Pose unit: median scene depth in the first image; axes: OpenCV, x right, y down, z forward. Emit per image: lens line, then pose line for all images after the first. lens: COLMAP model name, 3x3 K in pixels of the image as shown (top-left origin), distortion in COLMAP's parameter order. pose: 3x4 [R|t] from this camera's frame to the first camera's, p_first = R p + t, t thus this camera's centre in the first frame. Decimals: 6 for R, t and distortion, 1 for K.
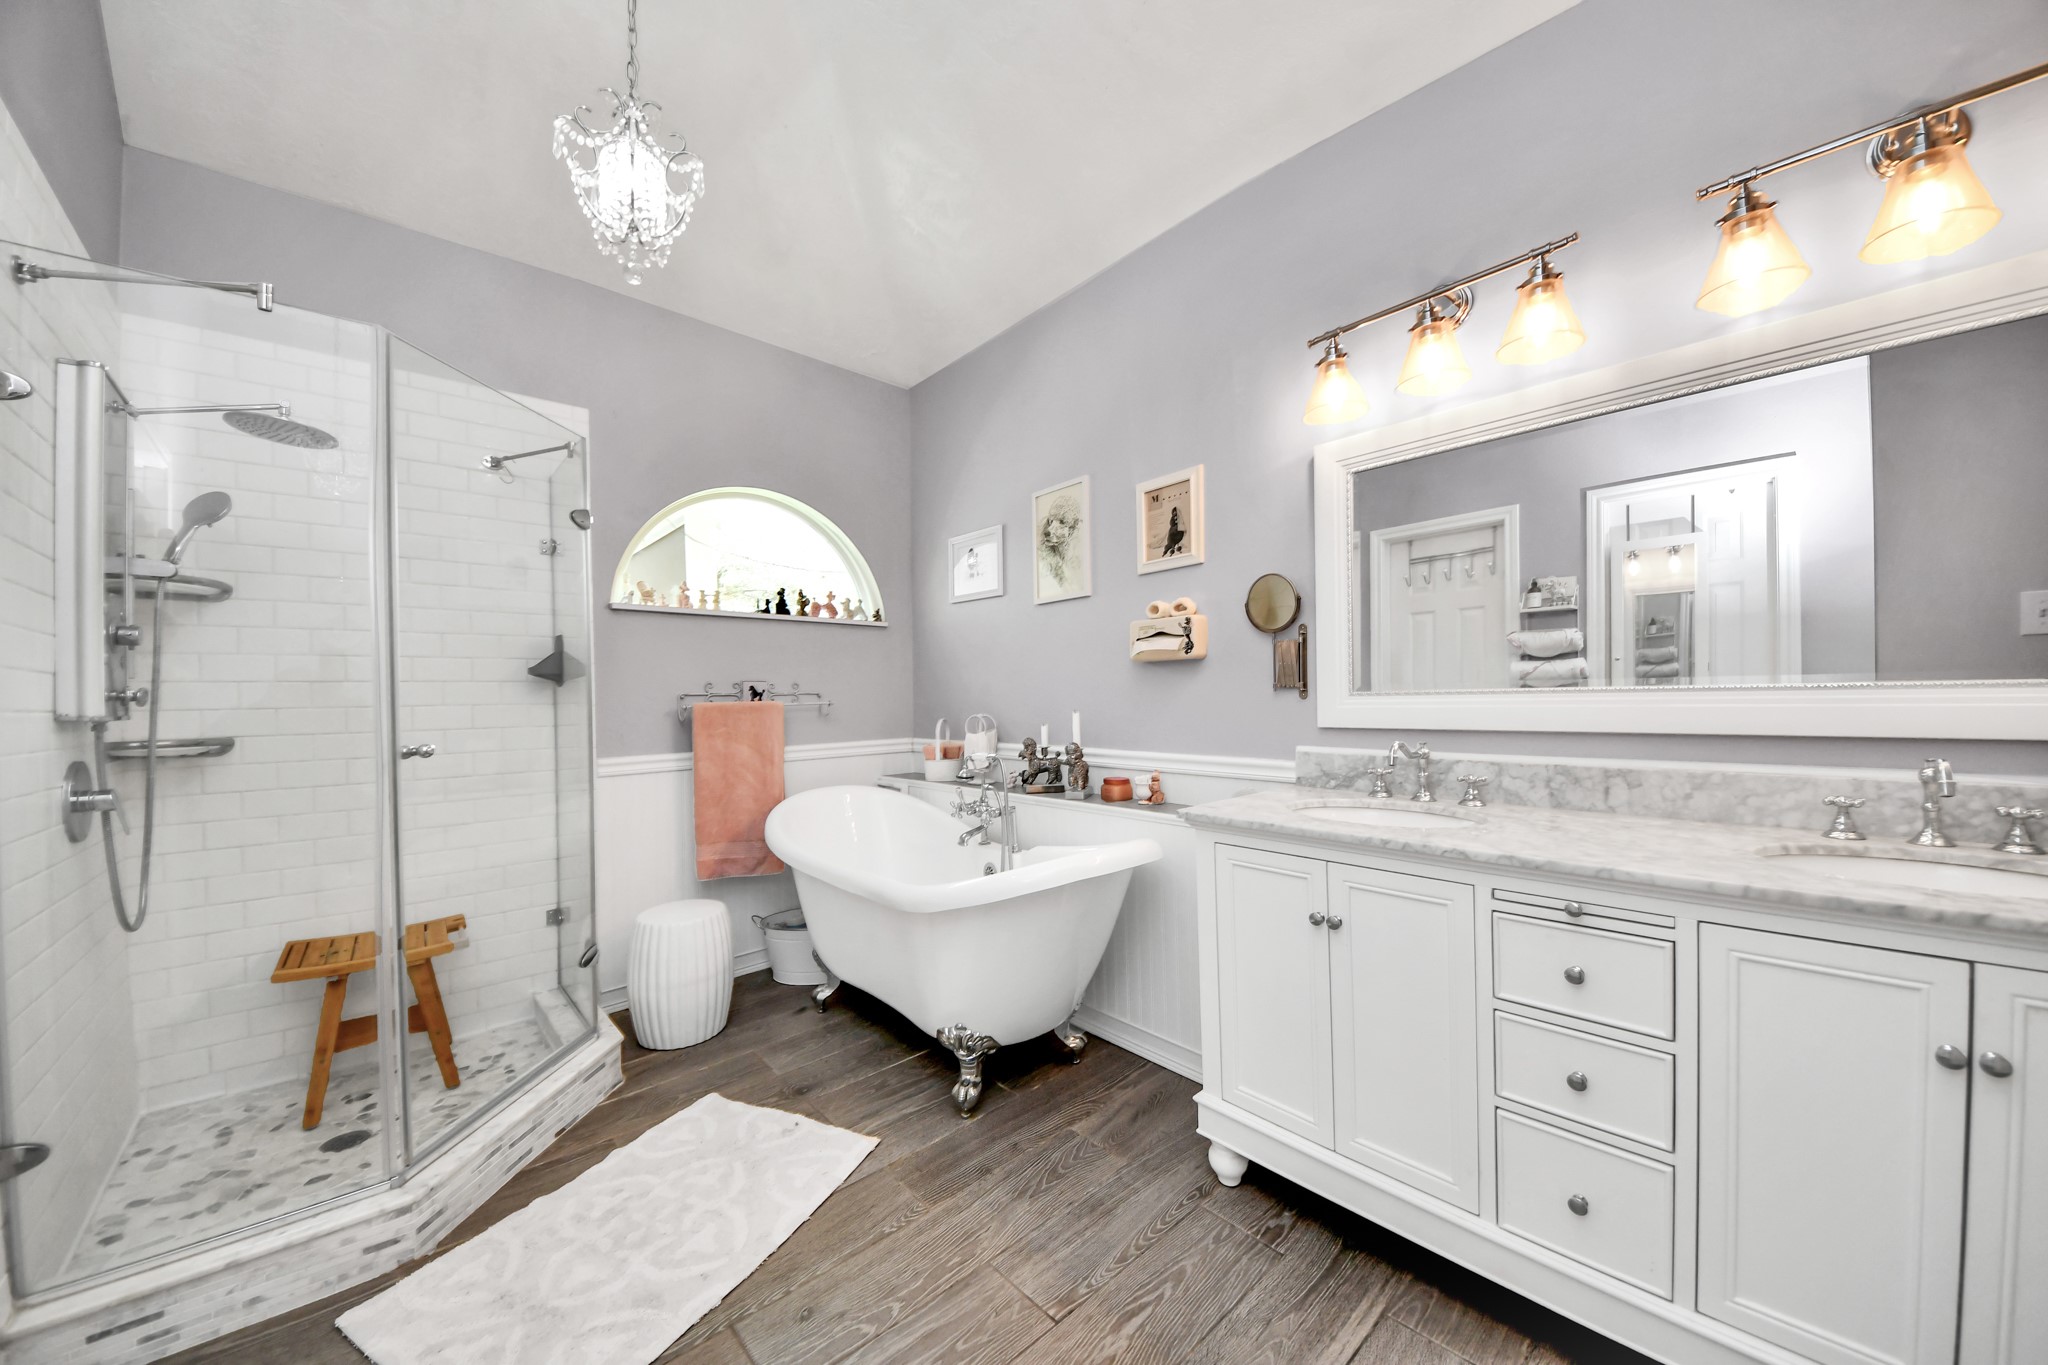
lens RADIAL K [[721.5, 0, 1024.1], [0, 721.5, 696.8], [0, 0, 1]] dist [0.022926, -0.016884]
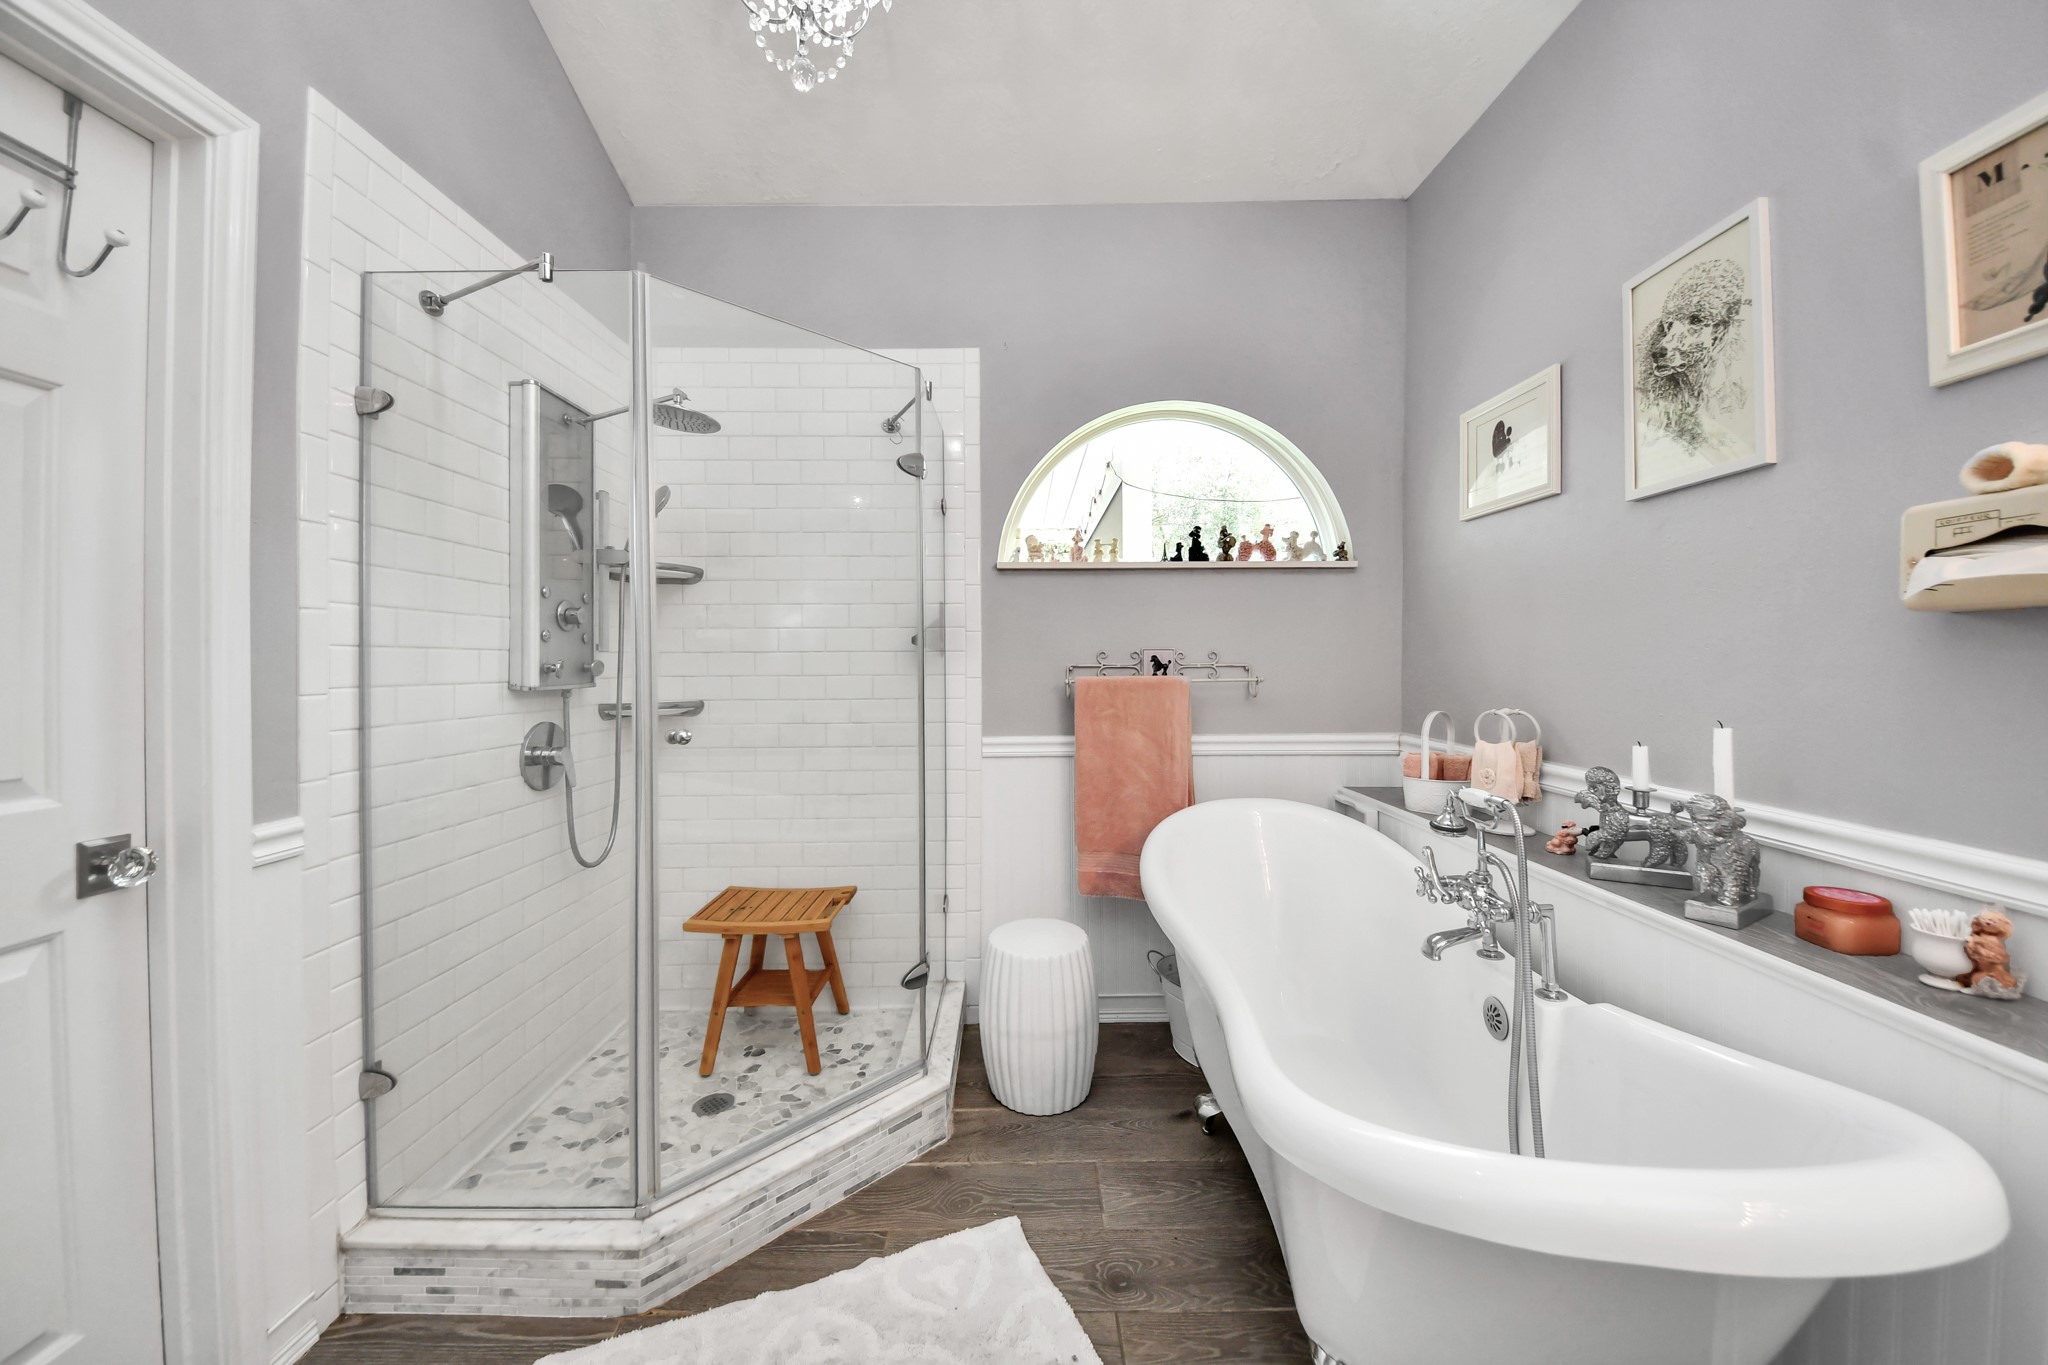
lens RADIAL K [[729.6, 0, 1024.3], [0, 729.6, 658.9], [0, 0, 1]] dist [0.033561, -0.023386]
pose [[0.739739, 0.012601, -0.672776, 0.055602], [-0.008236, 0.999919, 0.009673, -0.019669], [0.672844, -0.001614, 0.739783, 0.350289]]
